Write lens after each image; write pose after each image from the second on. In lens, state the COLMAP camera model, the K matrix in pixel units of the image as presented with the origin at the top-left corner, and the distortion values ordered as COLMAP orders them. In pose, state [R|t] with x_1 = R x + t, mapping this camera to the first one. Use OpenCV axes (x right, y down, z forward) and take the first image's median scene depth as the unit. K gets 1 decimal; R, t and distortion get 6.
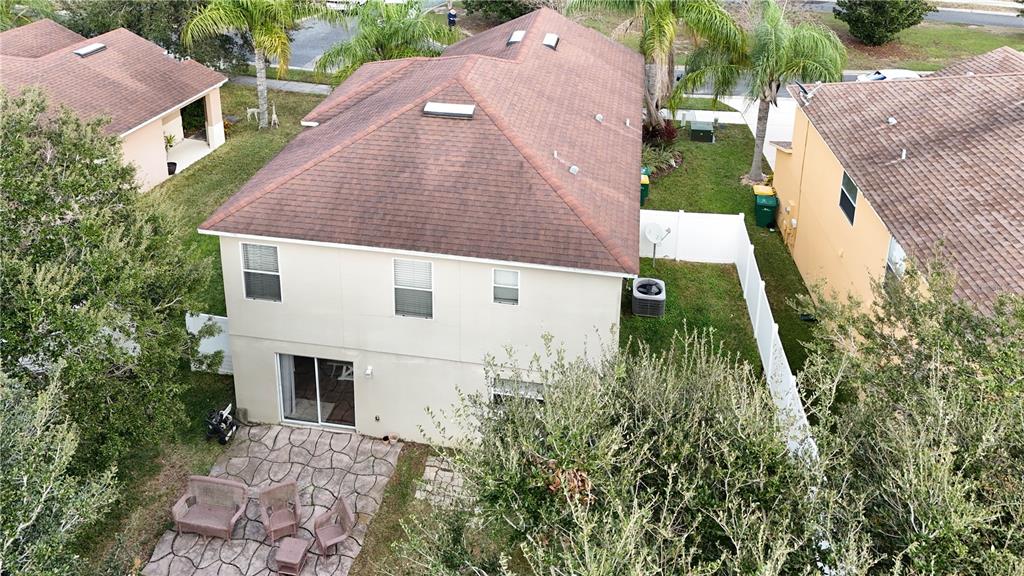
lens RADIAL K [[734.3, 0, 512.0], [0, 734.3, 288.0], [0, 0, 1]] dist [0.292752, -0.000943]
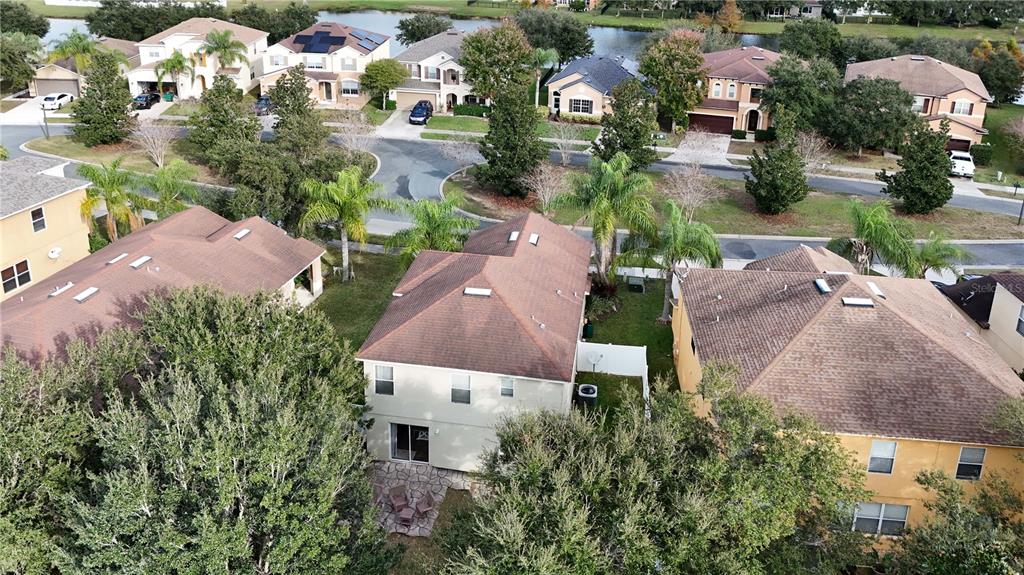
lens RADIAL K [[756.6, 0, 511.1], [0, 756.6, 214.7], [0, 0, 1]] dist [0.056209, -0.005015]
pose [[0.999972, 0.007248, 0.001833, -0.003391], [-0.006629, 0.972950, -0.230921, 0.011988], [-0.003457, 0.230903, 0.972971, -0.819272]]
